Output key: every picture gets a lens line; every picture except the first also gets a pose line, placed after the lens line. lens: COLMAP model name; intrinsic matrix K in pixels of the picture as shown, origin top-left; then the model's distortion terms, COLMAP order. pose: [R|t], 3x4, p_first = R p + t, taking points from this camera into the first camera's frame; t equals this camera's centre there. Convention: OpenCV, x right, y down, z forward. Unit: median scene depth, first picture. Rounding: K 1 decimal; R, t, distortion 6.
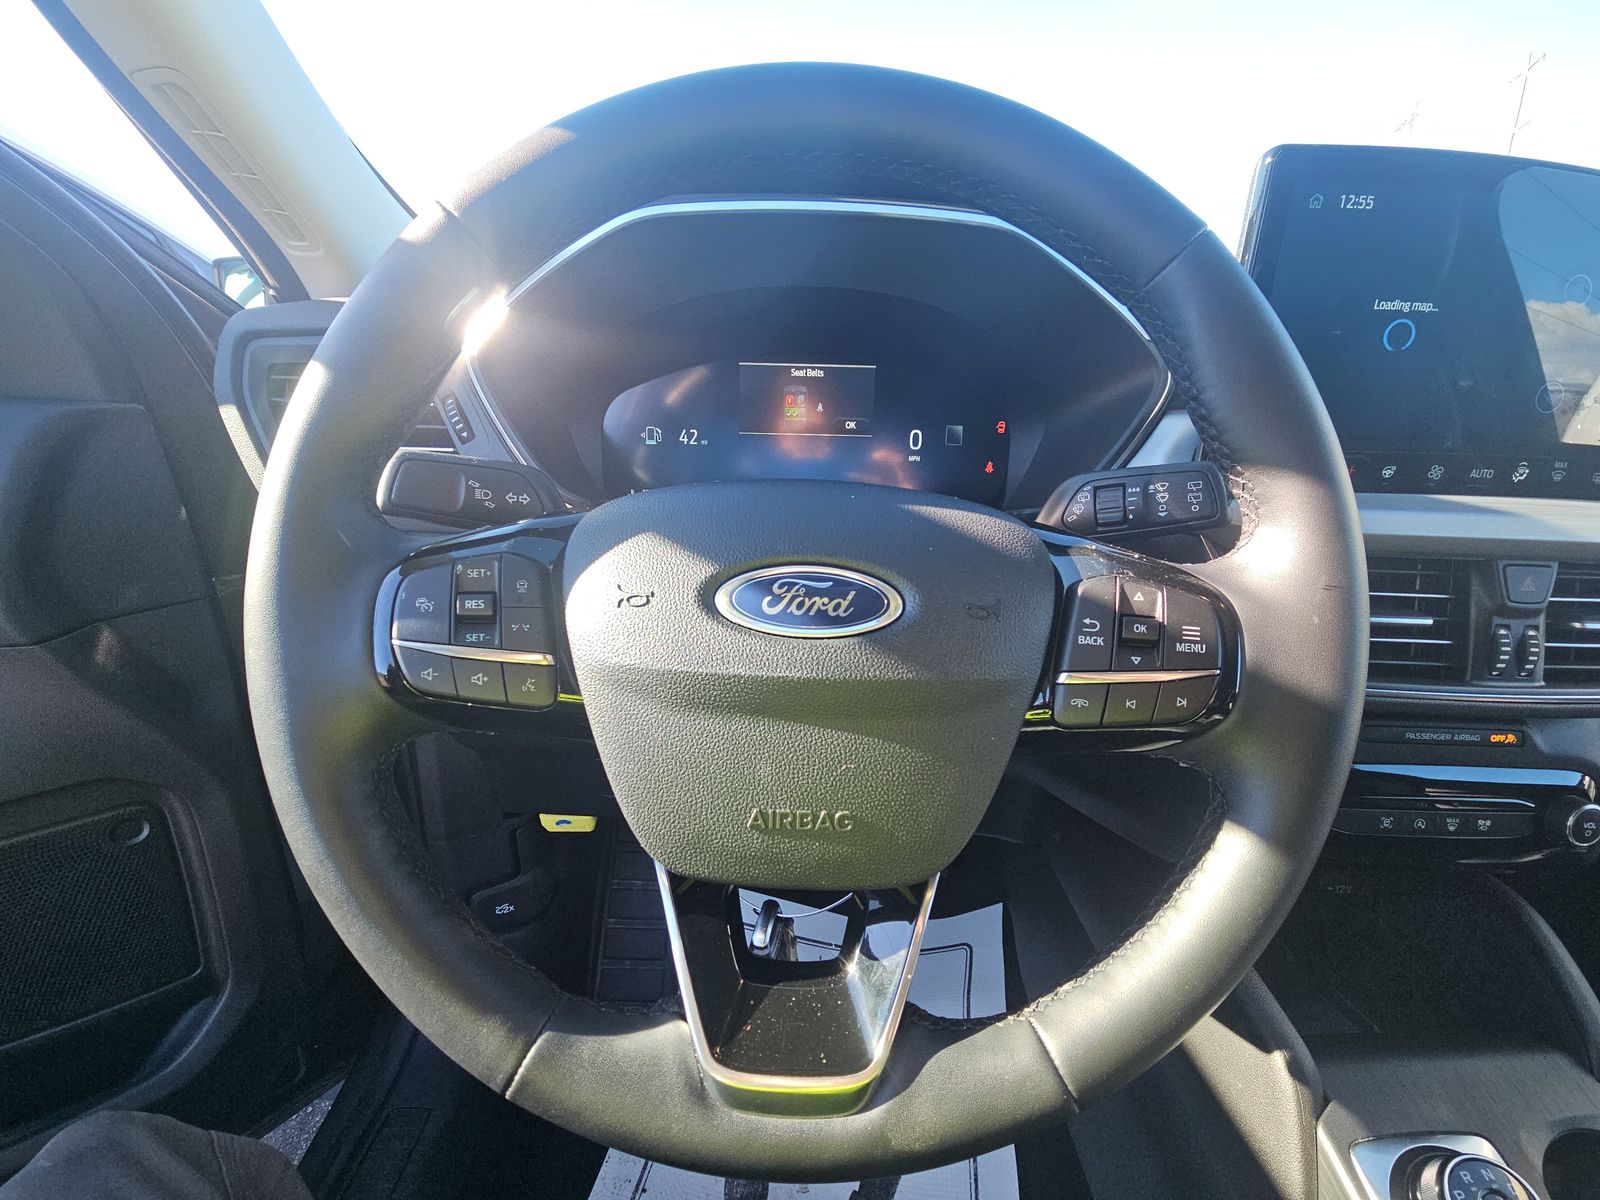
lens RADIAL K [[638.1, 0, 800.0], [0, 638.1, 600.0], [0, 0, 1]] dist [0.001593, -0.000113]
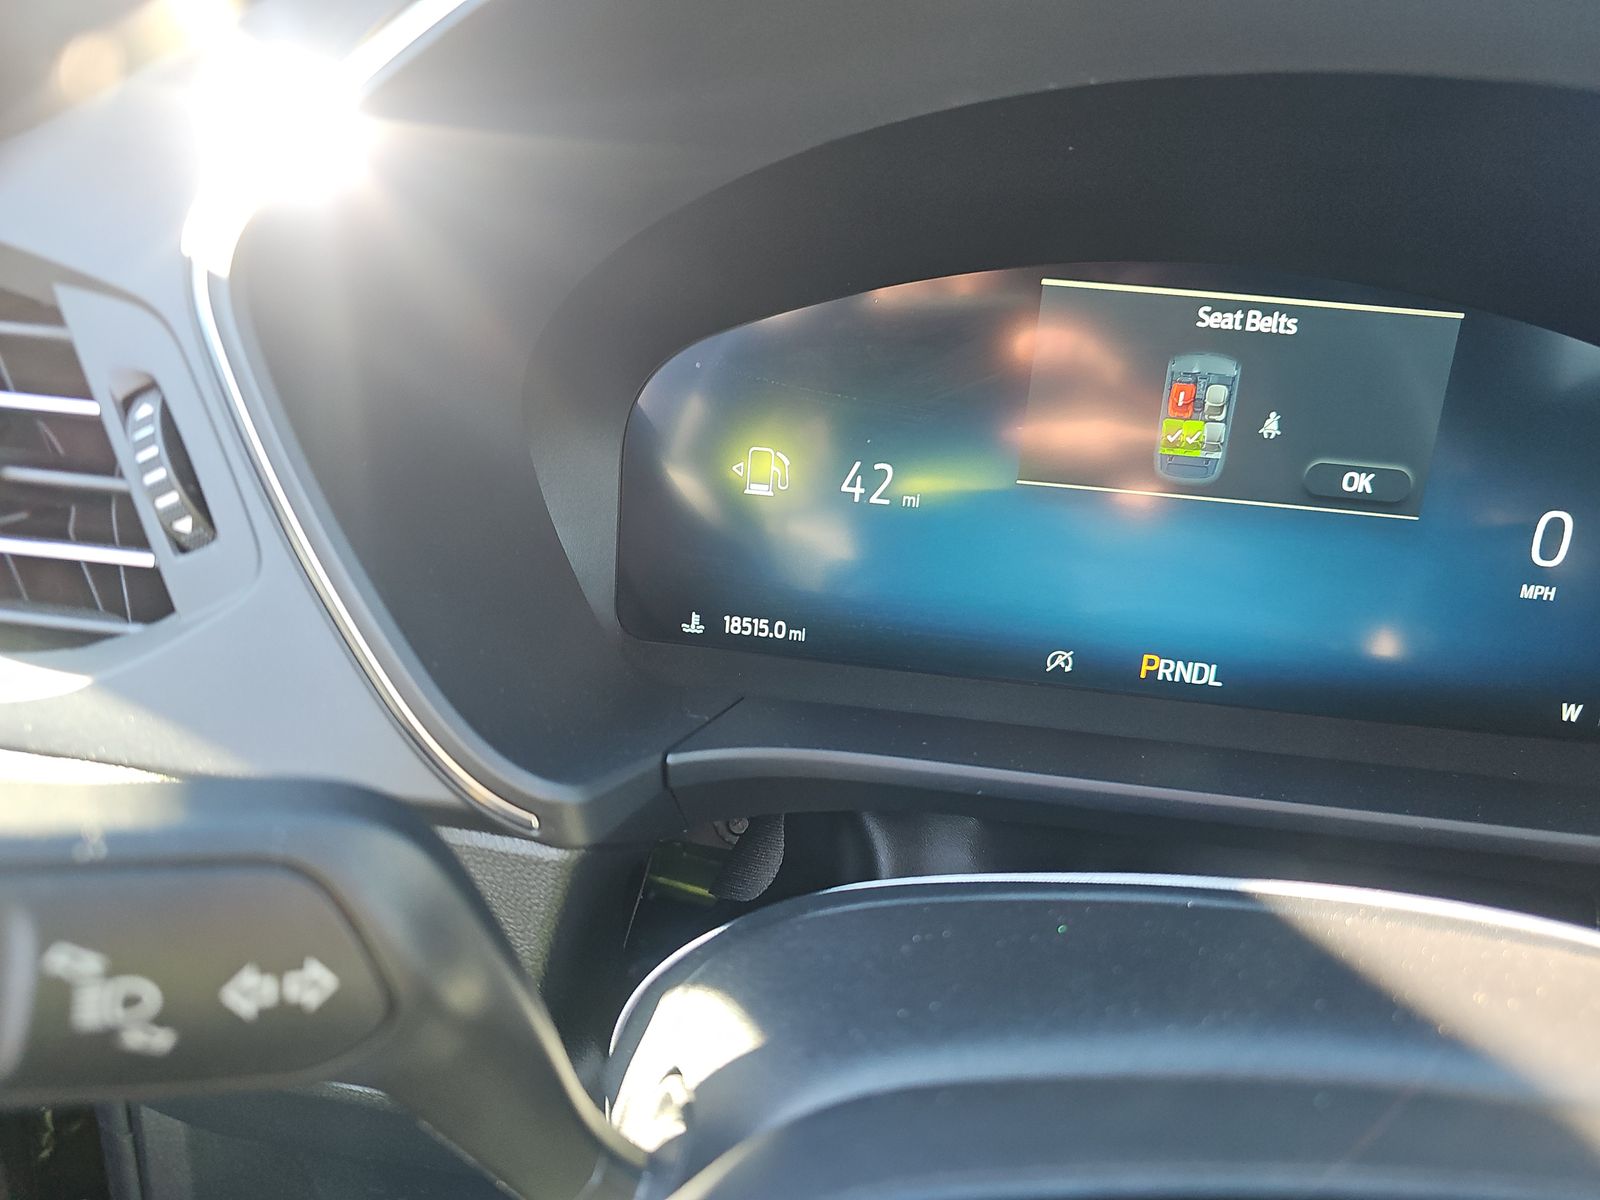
lens RADIAL K [[1068.5, 0, 800.0], [0, 1068.5, 600.0], [0, 0, 1]] dist [-0.007339, -0.003134]
pose [[0.993696, 0.078783, -0.079759, -0.256674], [-0.077054, 0.996725, 0.024534, -0.327669], [0.081430, -0.018234, 0.996512, 0.676675]]
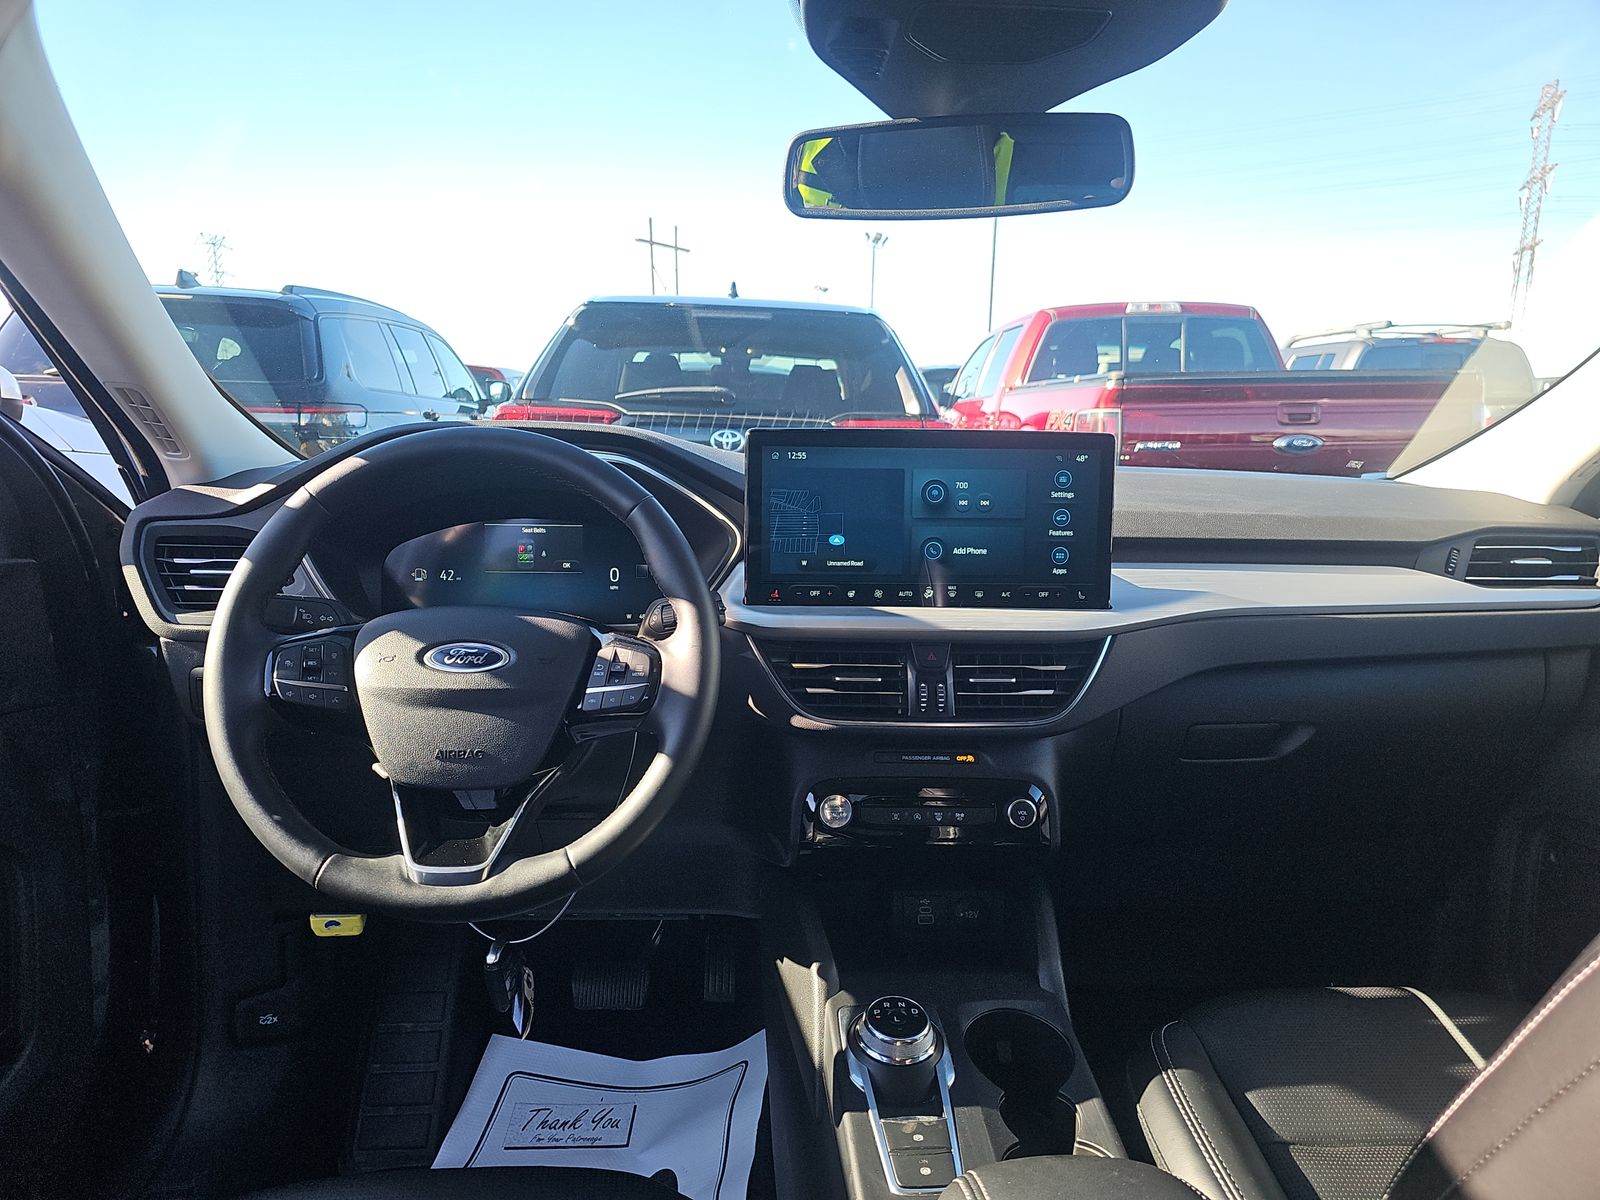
lens RADIAL K [[1000.7, 0, 789.8], [0, 1000.7, 604.6], [0, 0, 1]] dist [0.036062, -0.023591]
pose [[0.997116, -0.019232, 0.073411, 0.647670], [0.032289, 0.982939, -0.181074, 0.358503], [-0.068676, 0.182922, 0.980726, -1.876313]]
